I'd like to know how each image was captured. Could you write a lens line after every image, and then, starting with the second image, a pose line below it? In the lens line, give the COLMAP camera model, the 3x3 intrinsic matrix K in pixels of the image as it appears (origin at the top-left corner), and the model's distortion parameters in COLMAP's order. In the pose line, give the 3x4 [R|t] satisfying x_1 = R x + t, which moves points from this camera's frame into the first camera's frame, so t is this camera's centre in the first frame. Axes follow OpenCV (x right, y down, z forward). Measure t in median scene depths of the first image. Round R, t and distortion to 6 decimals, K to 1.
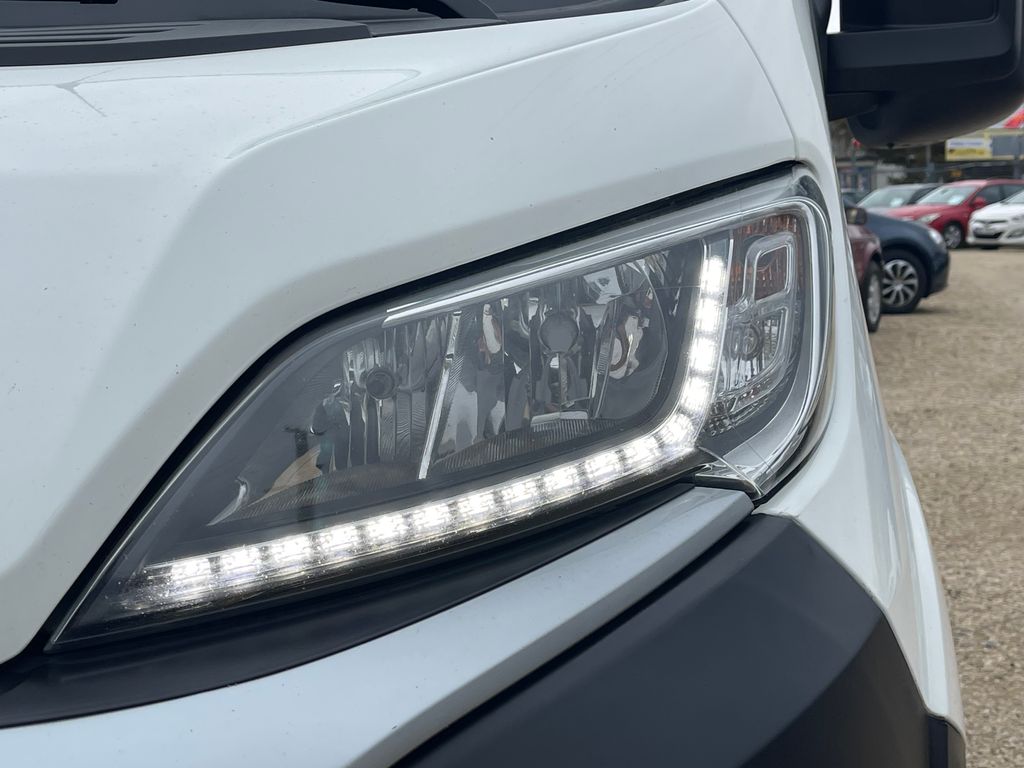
lens RADIAL K [[1493.3, 0, 521.1], [0, 1493.3, 391.7], [0, 0, 1]] dist [0.075946, 0.000000]
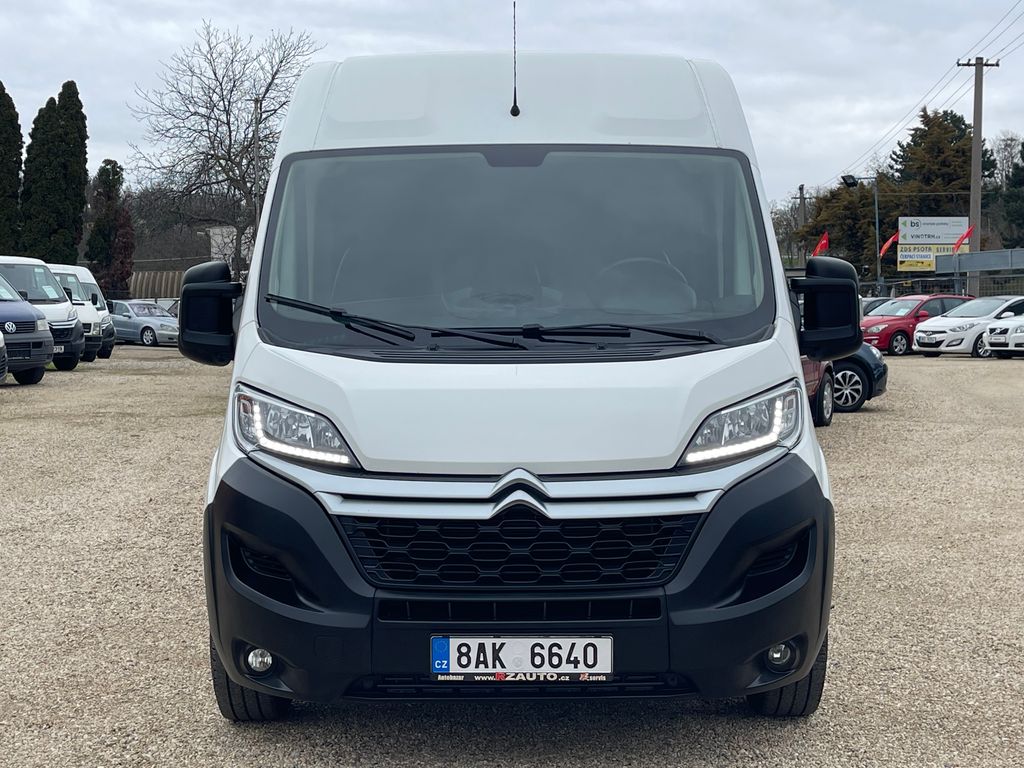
lens RADIAL K [[1493.3, 0, 501.7], [0, 1493.3, 379.2], [0, 0, 1]] dist [0.075946, 0.000000]
pose [[0.999898, 0.007544, 0.012093, -0.071296], [-0.006660, 0.997418, -0.071511, 0.016512], [-0.012601, 0.071424, 0.997366, -0.329408]]
